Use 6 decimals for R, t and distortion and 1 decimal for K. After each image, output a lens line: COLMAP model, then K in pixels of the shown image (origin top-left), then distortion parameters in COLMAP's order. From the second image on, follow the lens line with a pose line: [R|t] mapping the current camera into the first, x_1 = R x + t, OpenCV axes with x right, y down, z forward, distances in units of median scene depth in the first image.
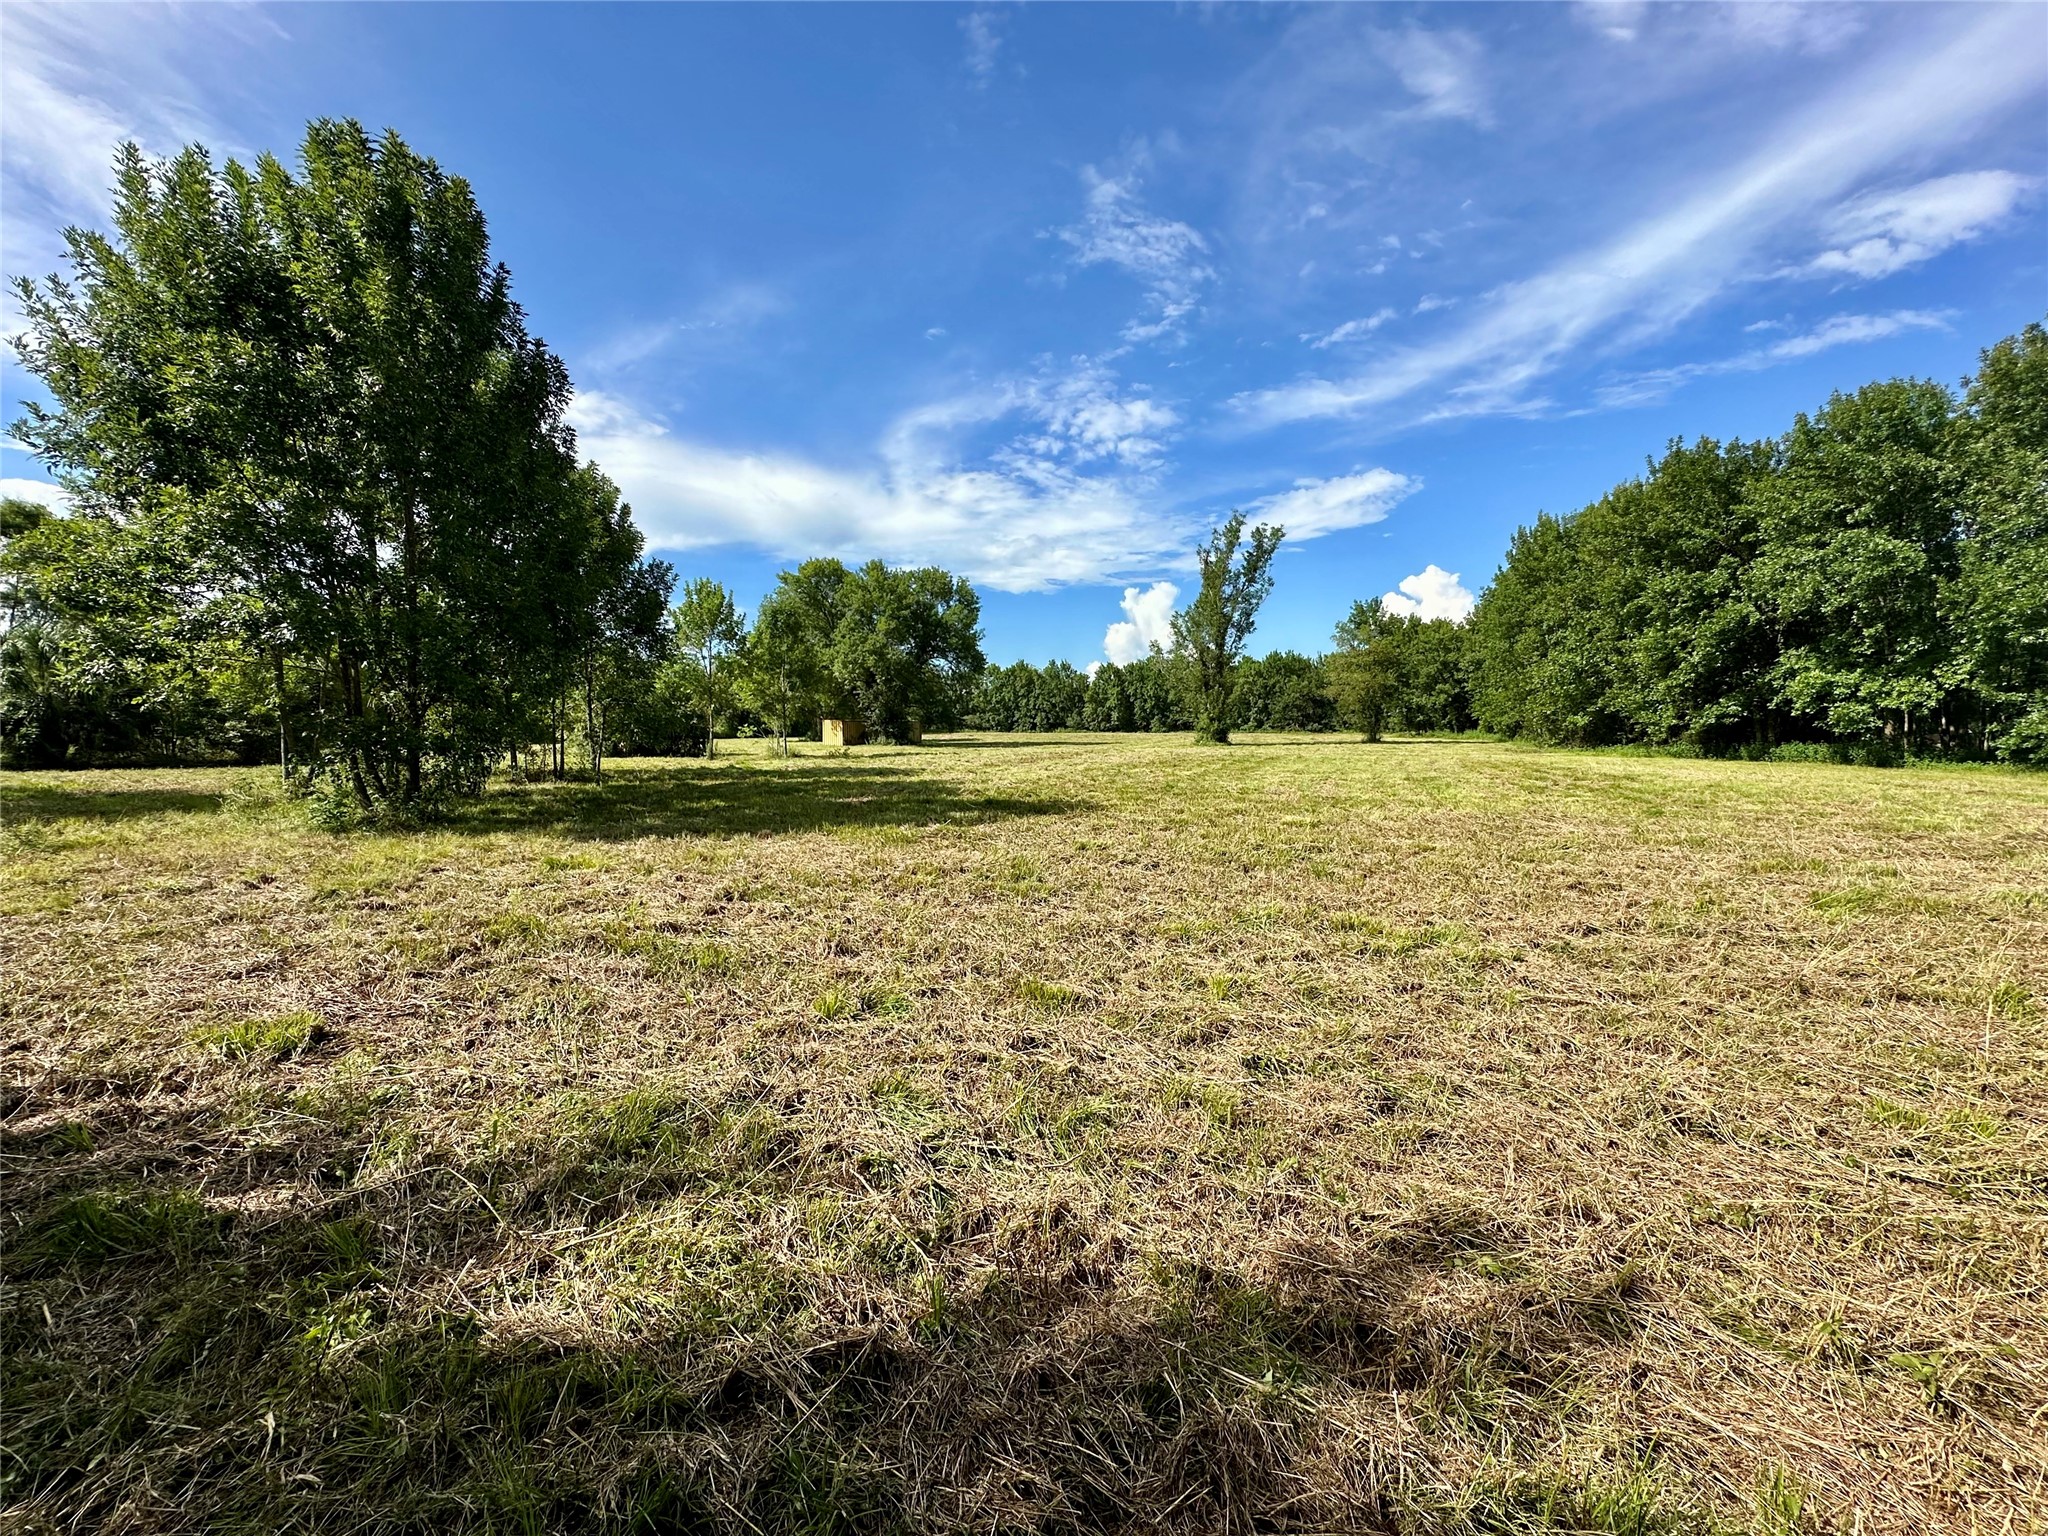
lens RADIAL K [[810.7, 0, 1010.1], [0, 810.7, 790.3], [0, 0, 1]] dist [0.000555, -0.000224]
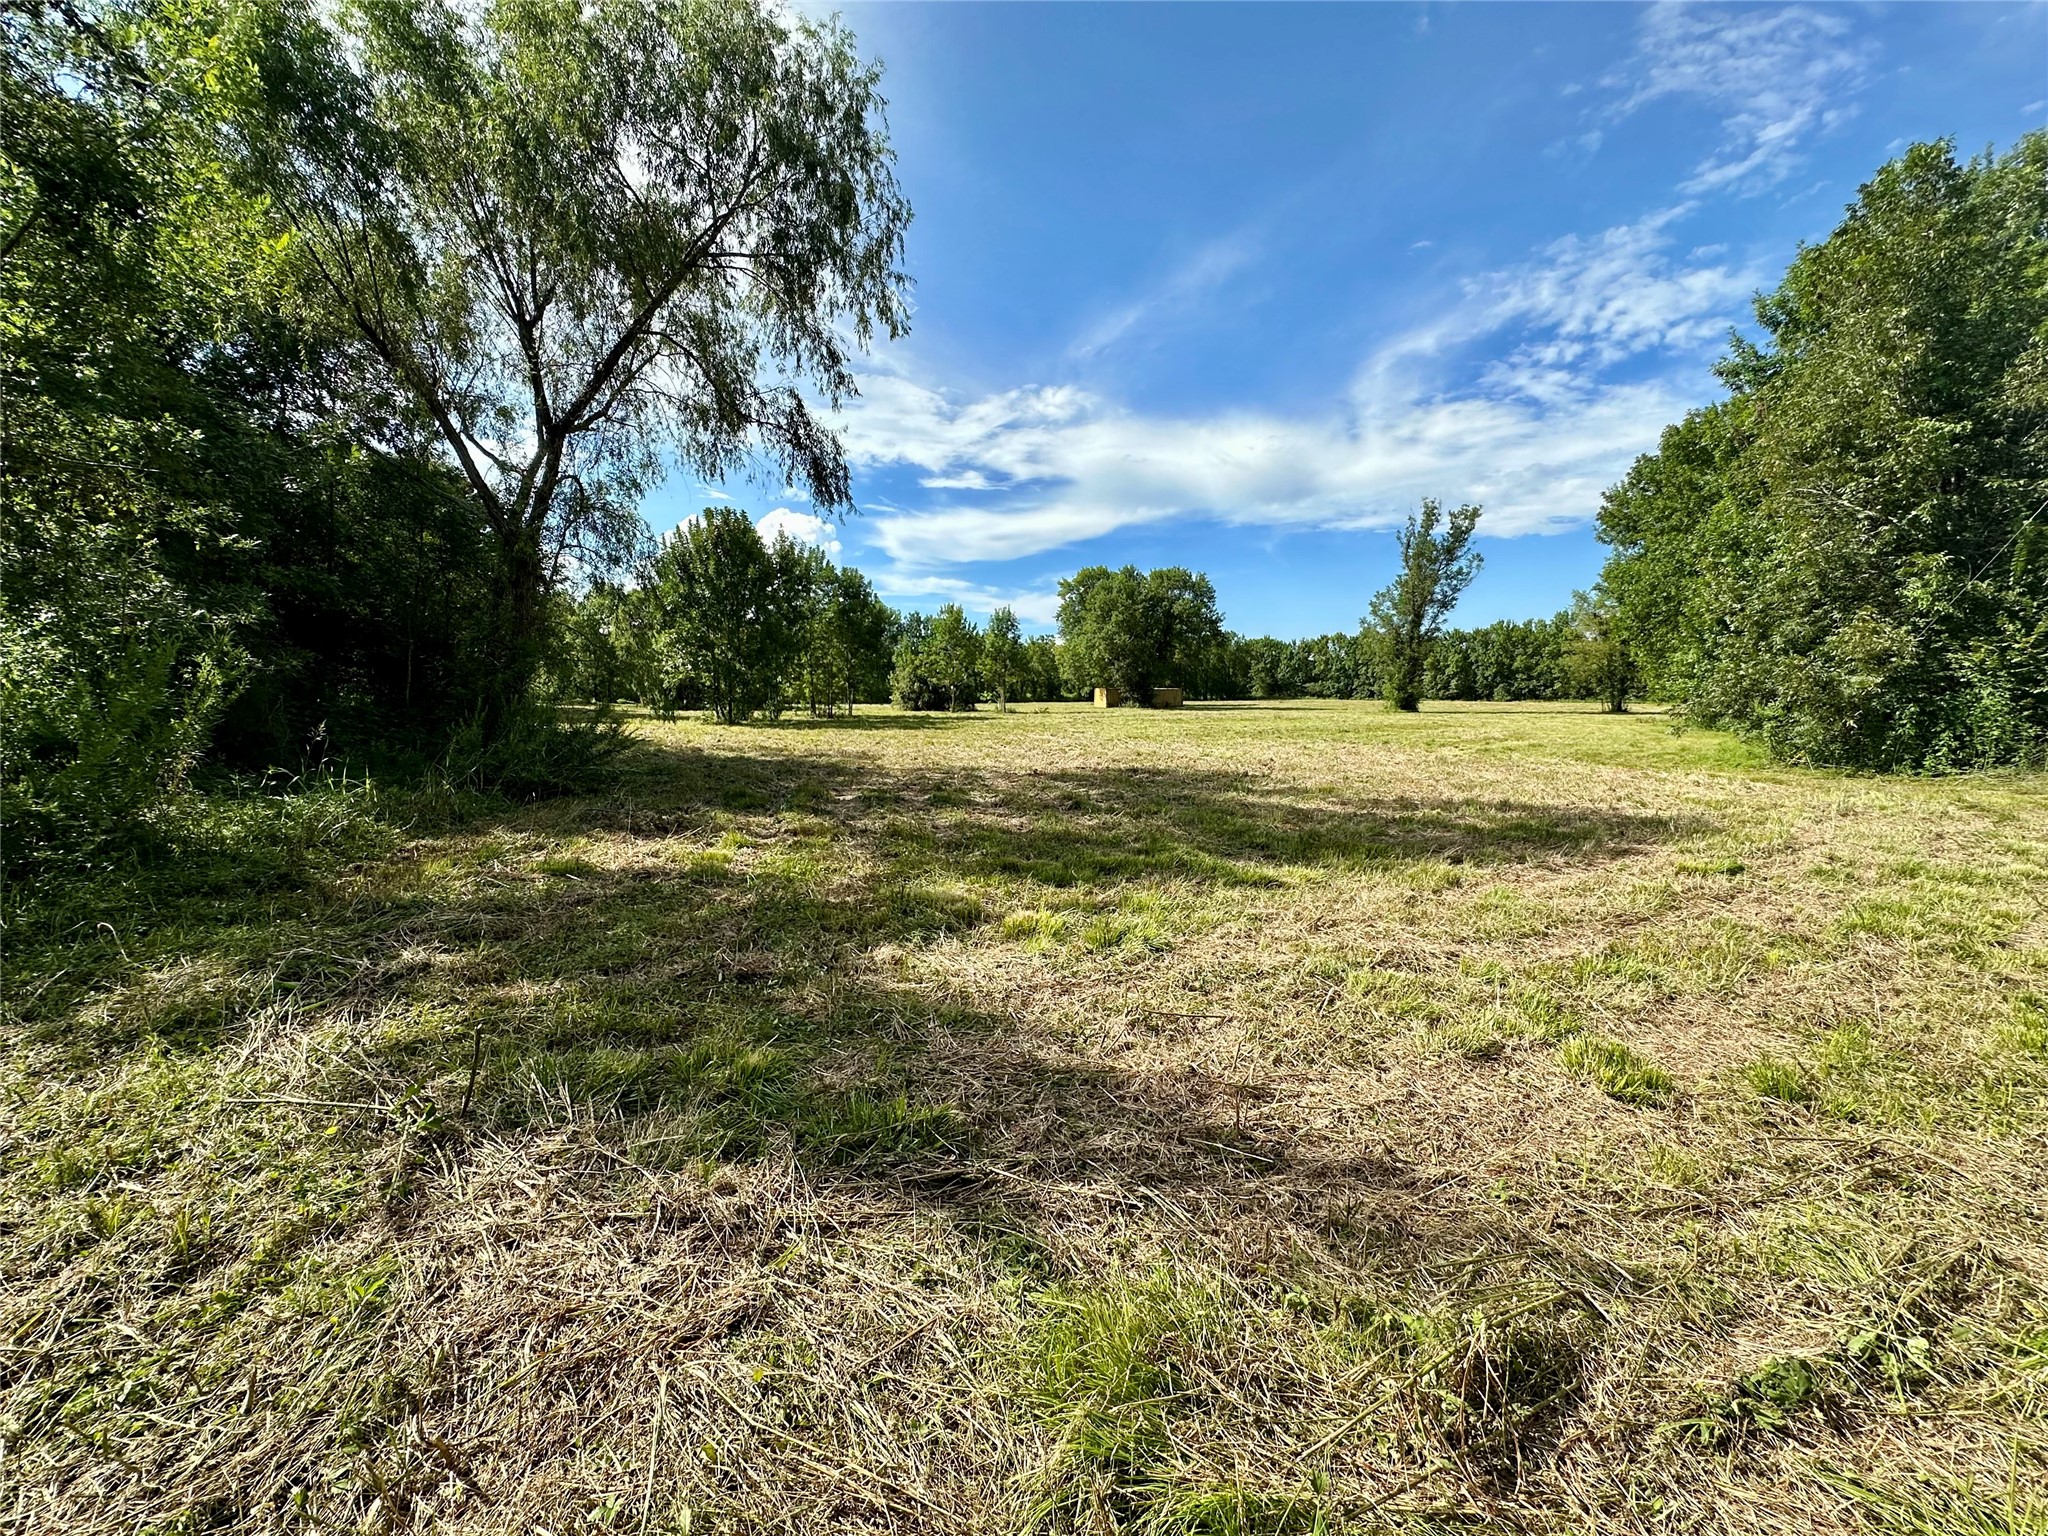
lens RADIAL K [[810.7, 0, 1010.1], [0, 810.7, 790.3], [0, 0, 1]] dist [0.000555, -0.000224]
pose [[0.860240, 0.063860, -0.505874, 0.160040], [-0.042806, 0.997669, 0.053152, 0.006912], [0.508089, -0.024069, 0.860968, -0.108252]]
